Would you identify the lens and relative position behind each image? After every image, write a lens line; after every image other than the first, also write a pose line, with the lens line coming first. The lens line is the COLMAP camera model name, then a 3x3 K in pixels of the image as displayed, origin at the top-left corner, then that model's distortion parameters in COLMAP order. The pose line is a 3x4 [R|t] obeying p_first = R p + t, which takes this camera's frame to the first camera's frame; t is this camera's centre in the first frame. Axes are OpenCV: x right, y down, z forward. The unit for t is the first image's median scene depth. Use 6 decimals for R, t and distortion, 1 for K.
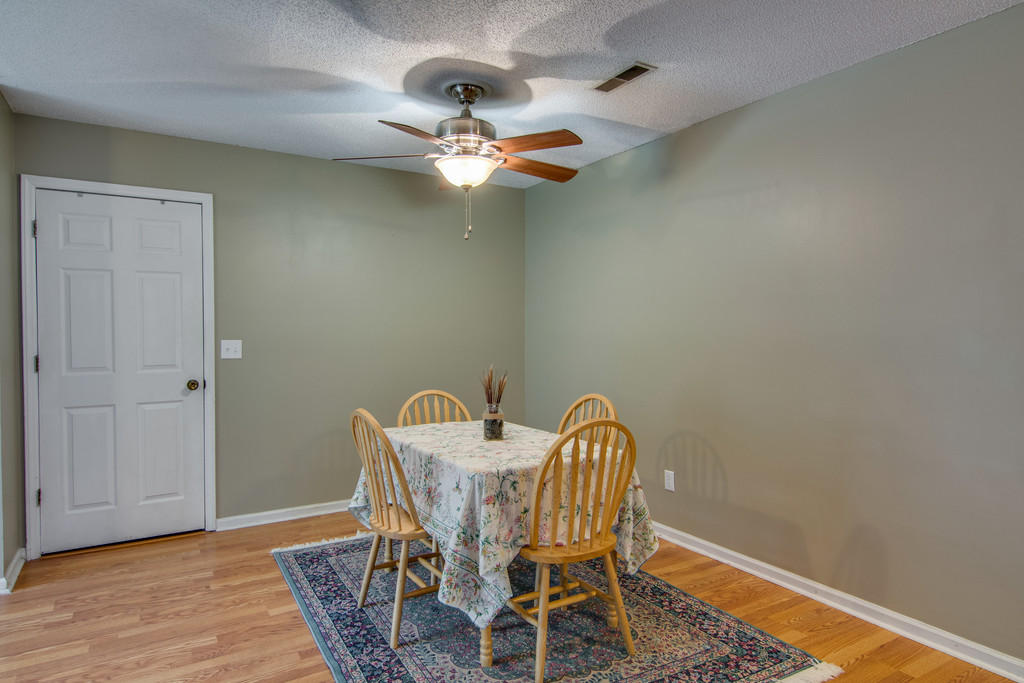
lens RADIAL K [[595.4, 0, 513.4], [0, 595.4, 335.1], [0, 0, 1]] dist [0.002053, -0.000706]
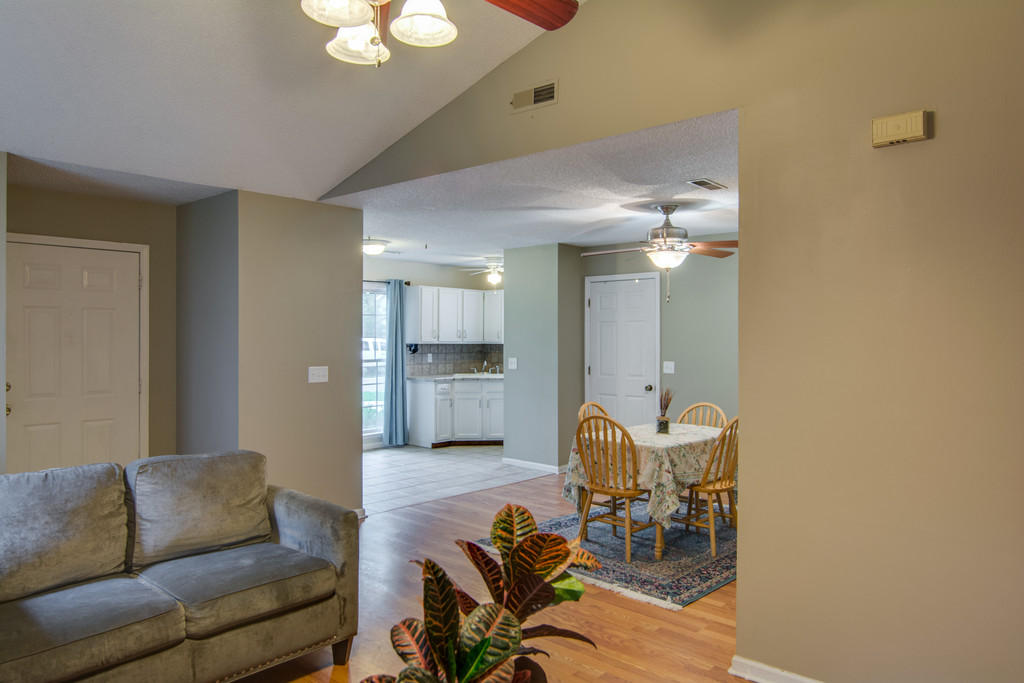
lens RADIAL K [[706.1, 0, 512.0], [0, 706.1, 341.5], [0, 0, 1]] dist [0.002139, -0.000508]
pose [[0.271058, 0.008201, -0.962528, 1.557527], [-0.012183, 0.999913, 0.005089, -0.063583], [0.962486, 0.010348, 0.271134, 0.118526]]
